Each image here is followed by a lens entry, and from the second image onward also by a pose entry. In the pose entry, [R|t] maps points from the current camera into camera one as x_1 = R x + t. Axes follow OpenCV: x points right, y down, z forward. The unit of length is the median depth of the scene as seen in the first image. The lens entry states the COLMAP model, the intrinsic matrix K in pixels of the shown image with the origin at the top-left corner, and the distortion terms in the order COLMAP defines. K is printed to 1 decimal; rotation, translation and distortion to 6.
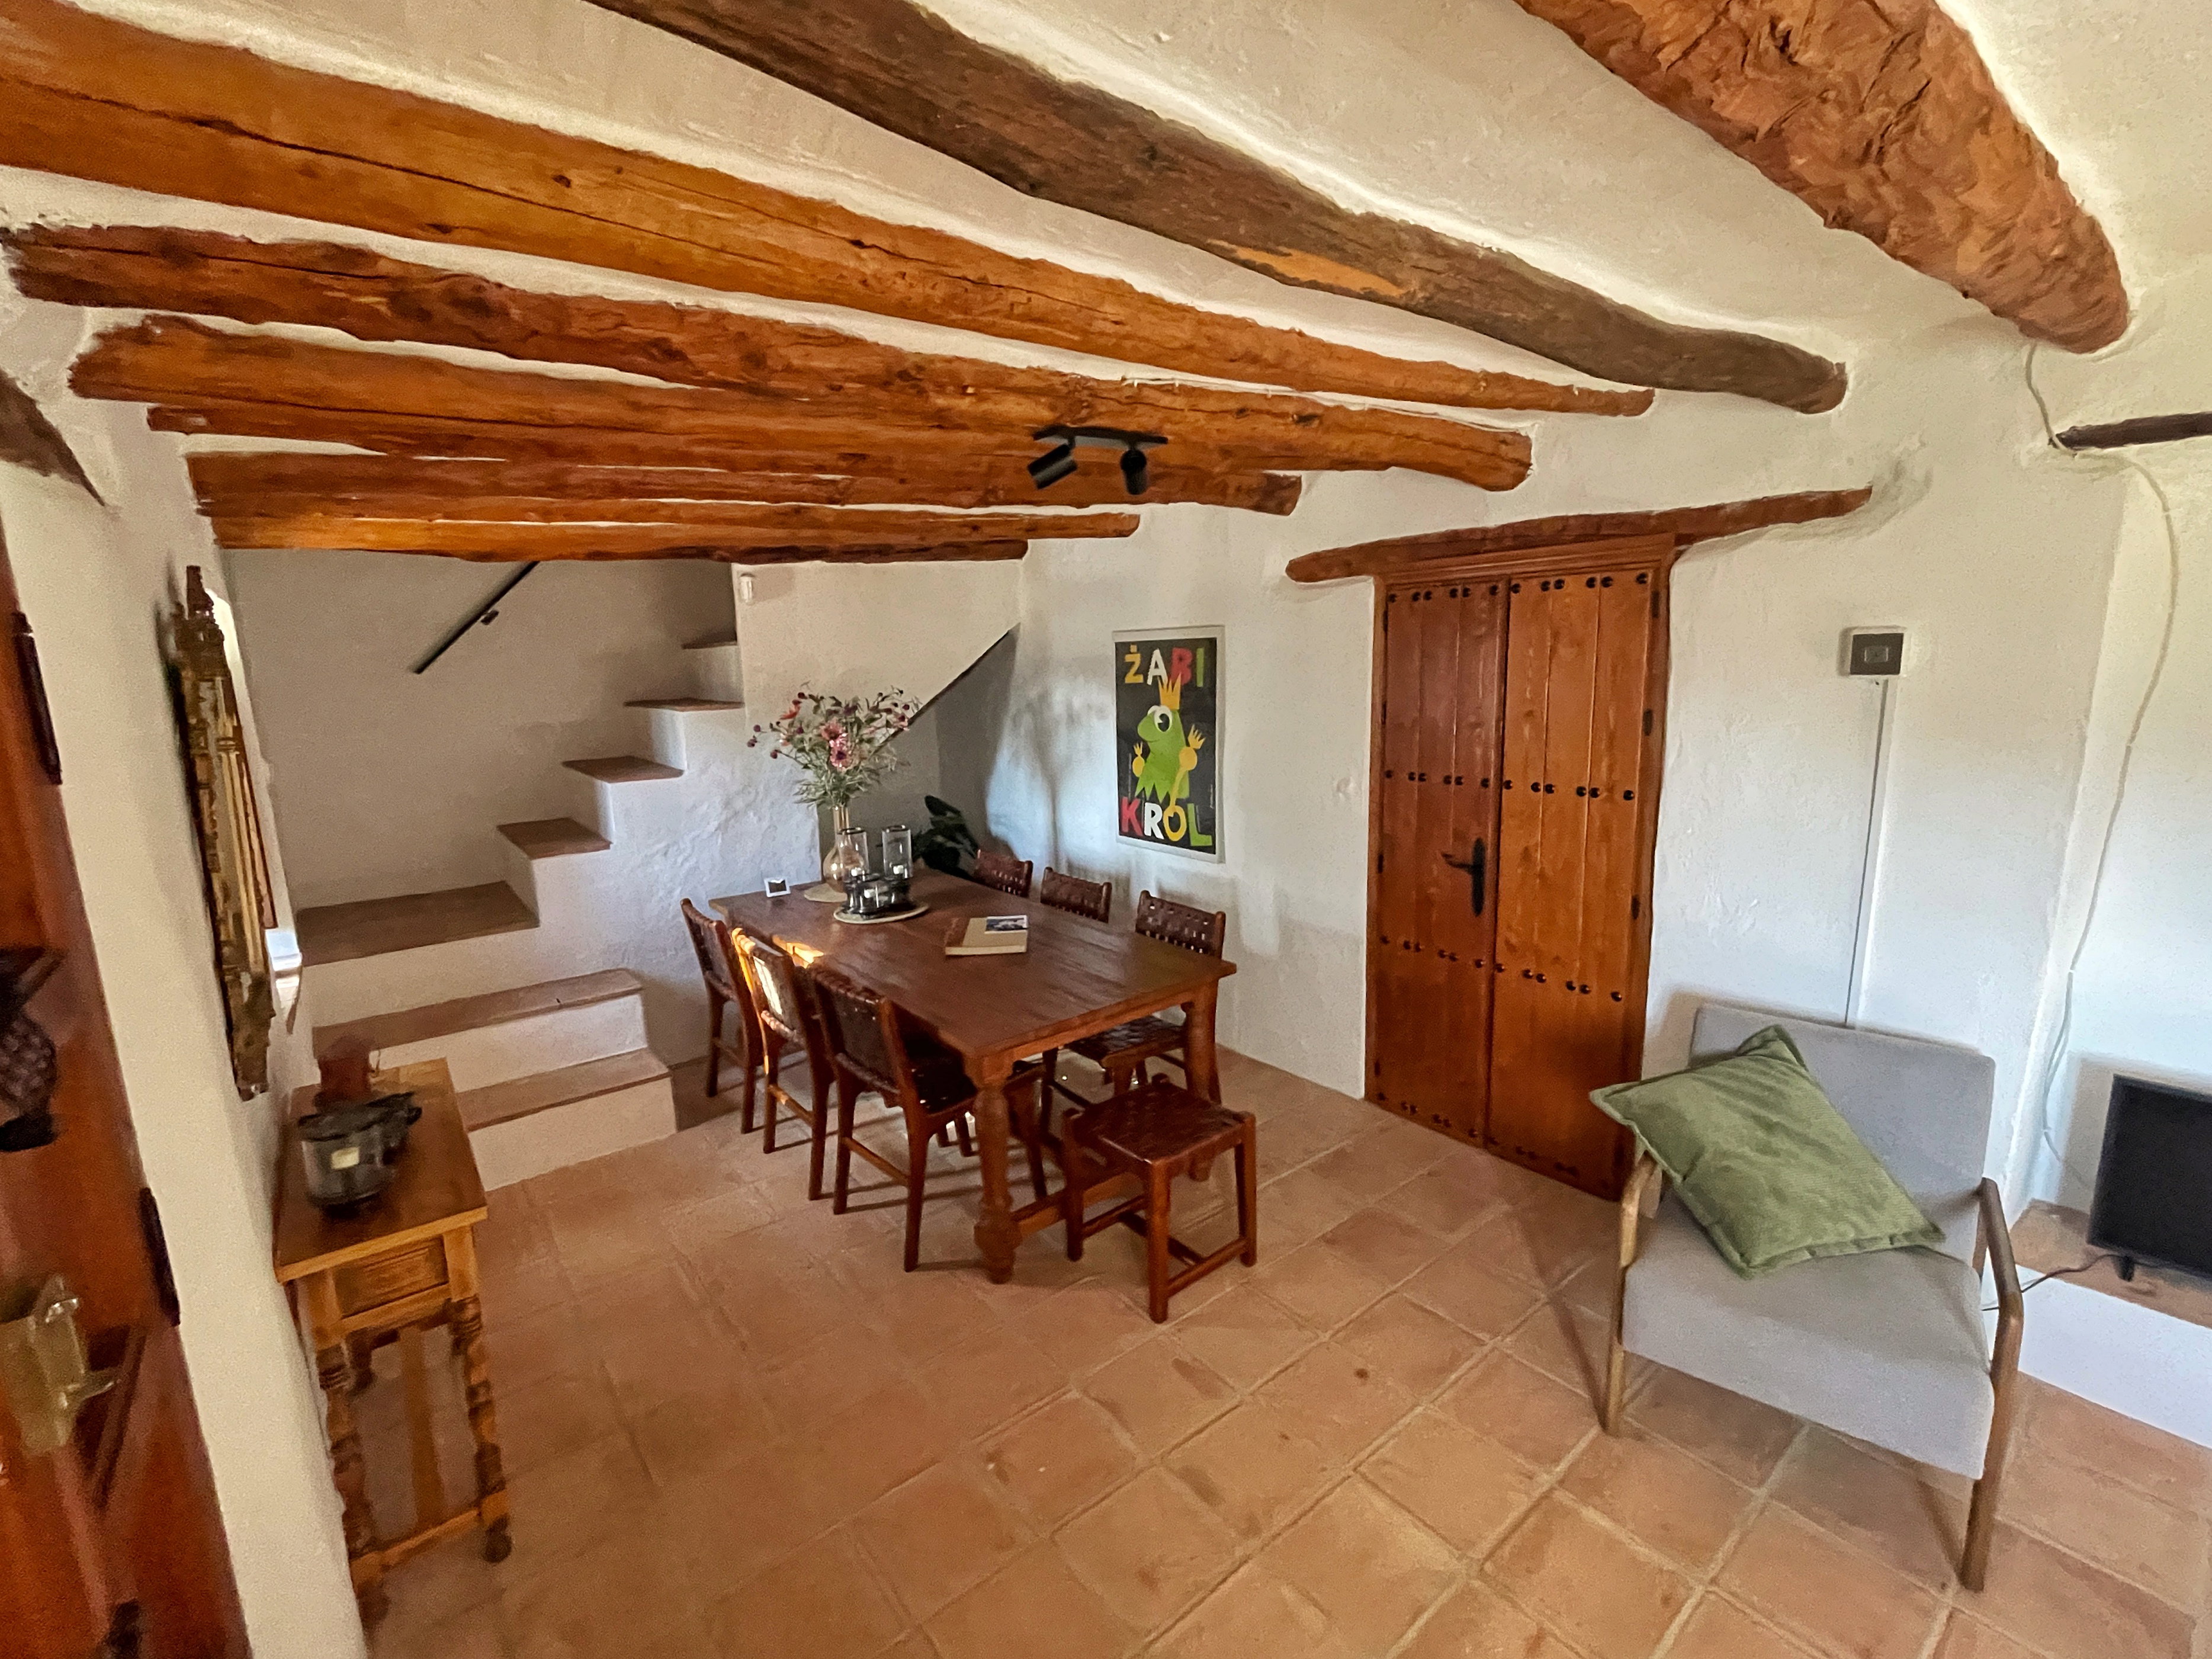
lens RADIAL K [[968.7, 0, 1106.0], [0, 968.7, 829.5], [0, 0, 1]] dist [-0.000220, -0.000363]
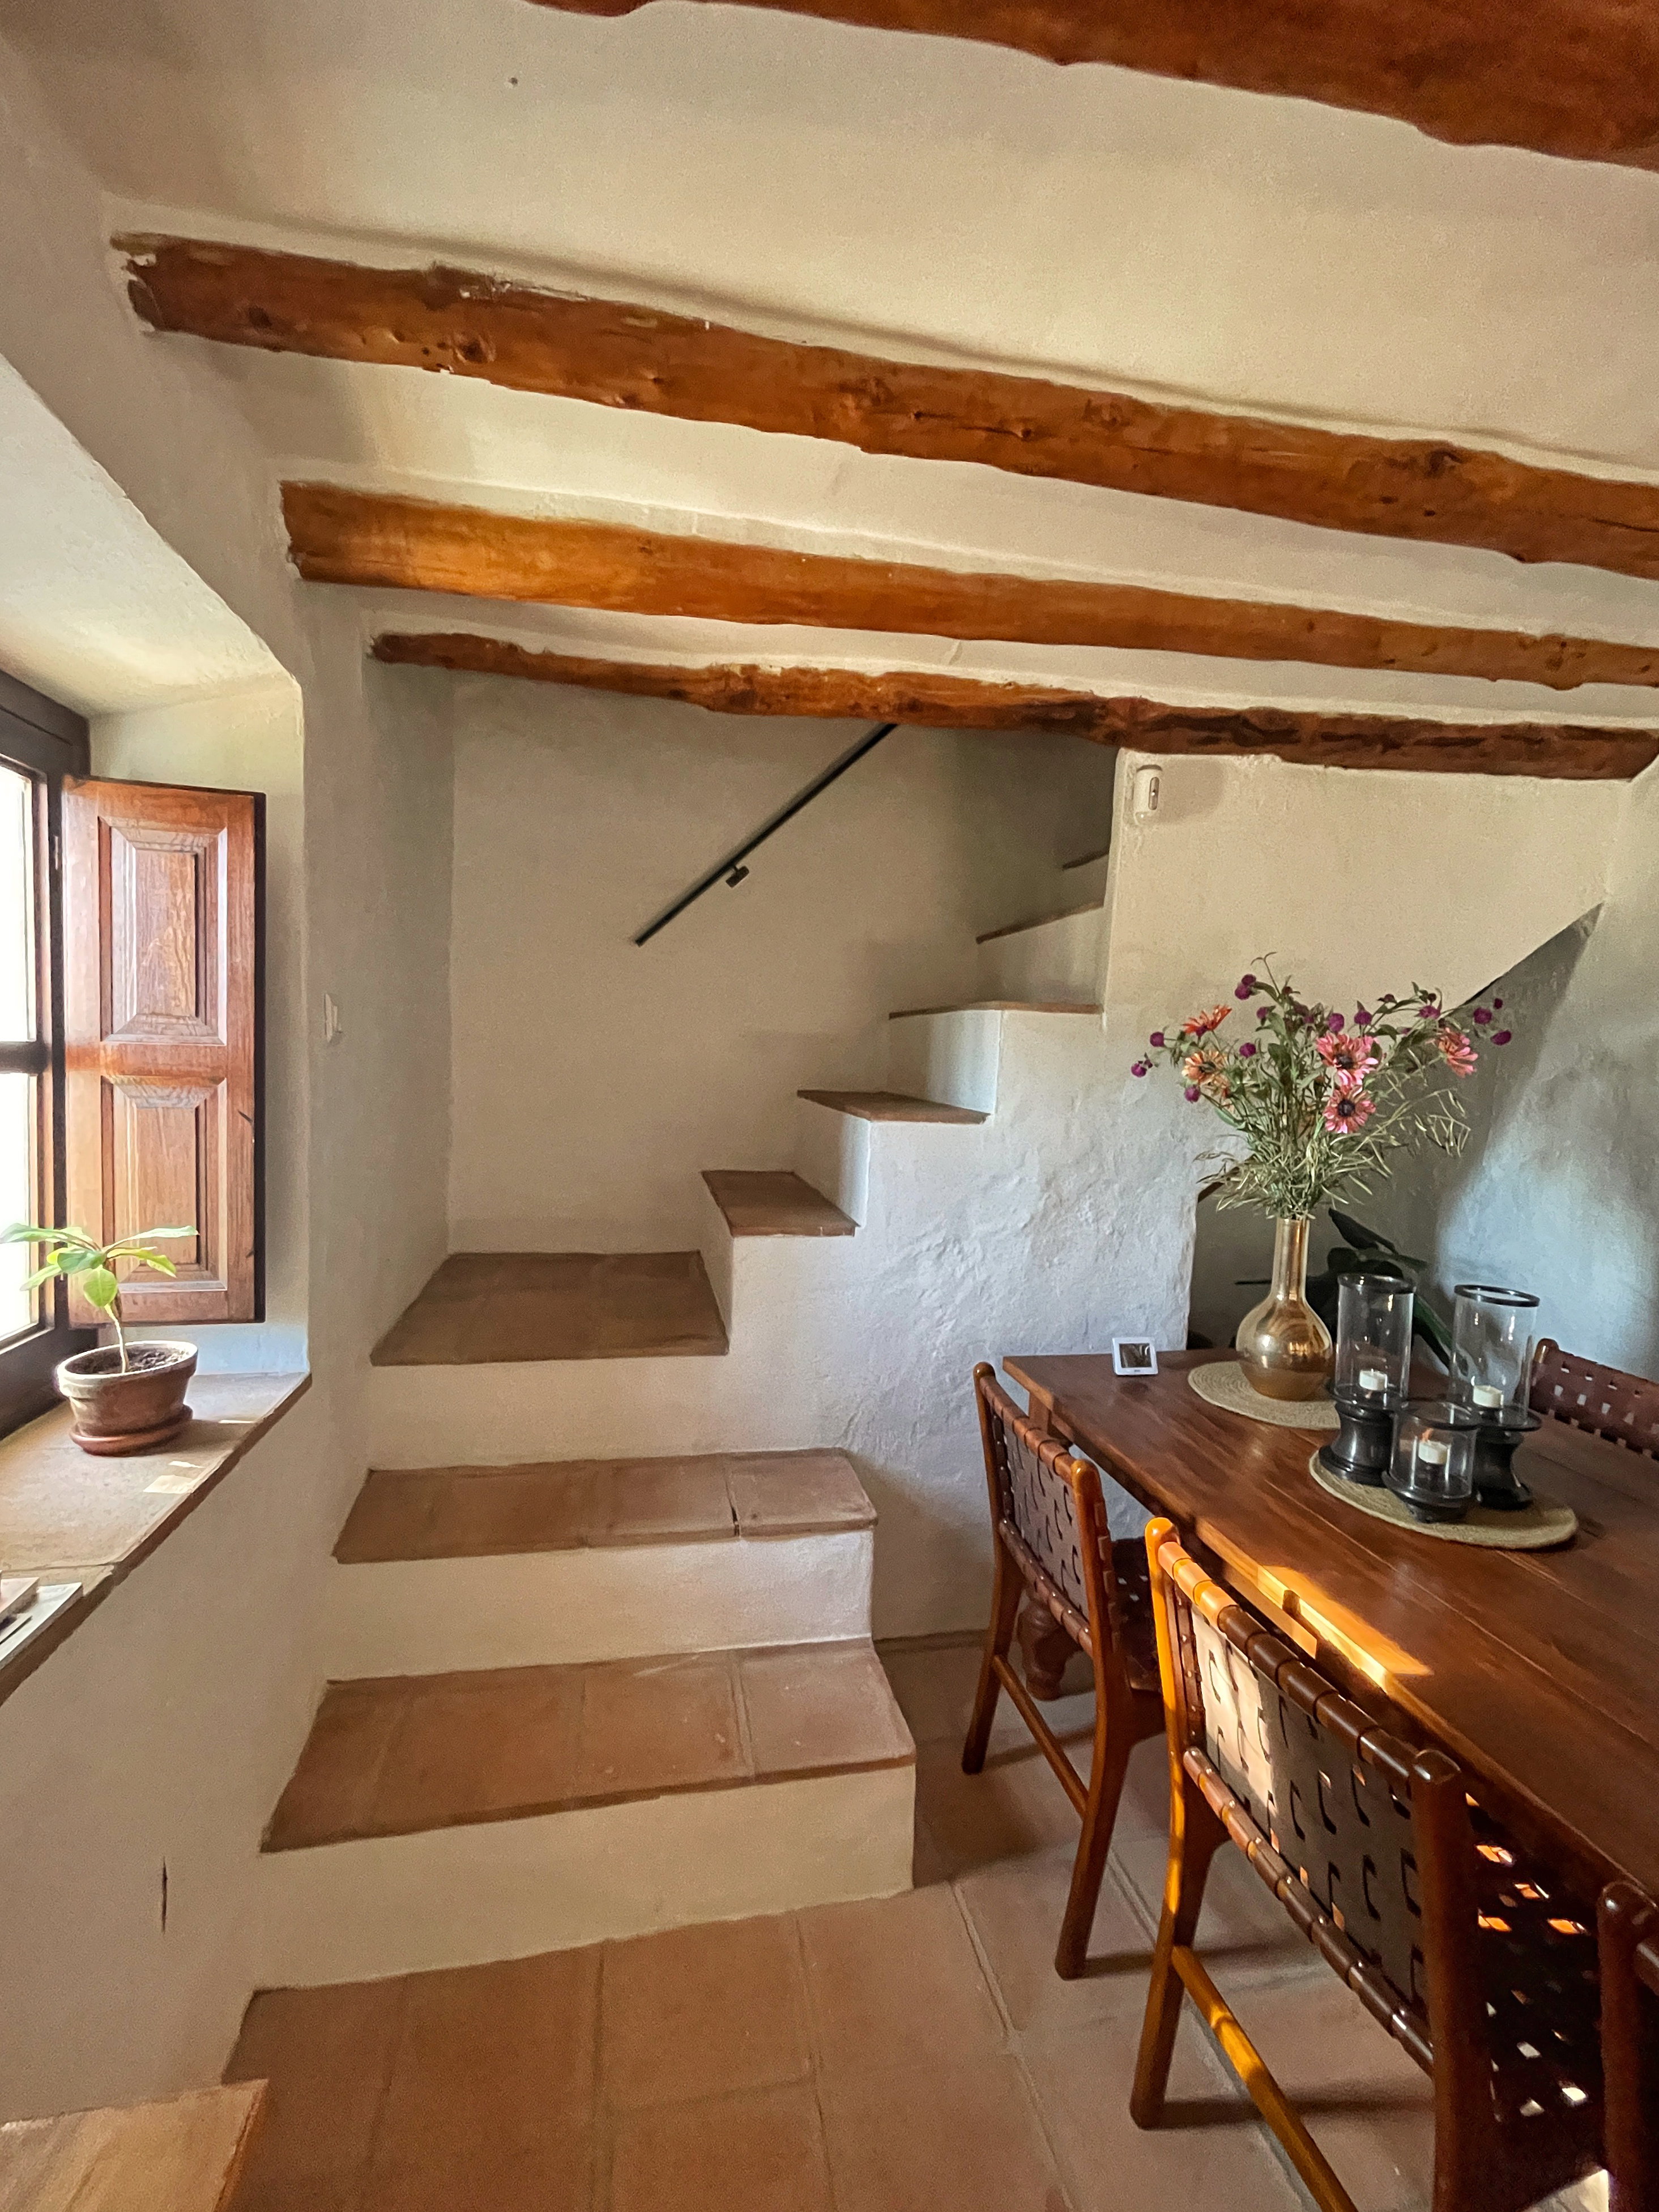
lens RADIAL K [[968.8, 0, 829.5], [0, 968.8, 1106.0], [0, 0, 1]] dist [-0.000220, -0.000363]
pose [[0.890427, 0.088408, -0.446457, -0.283321], [-0.140314, 0.986495, -0.084500, -0.004839], [0.432957, 0.137885, 0.890806, 0.486791]]
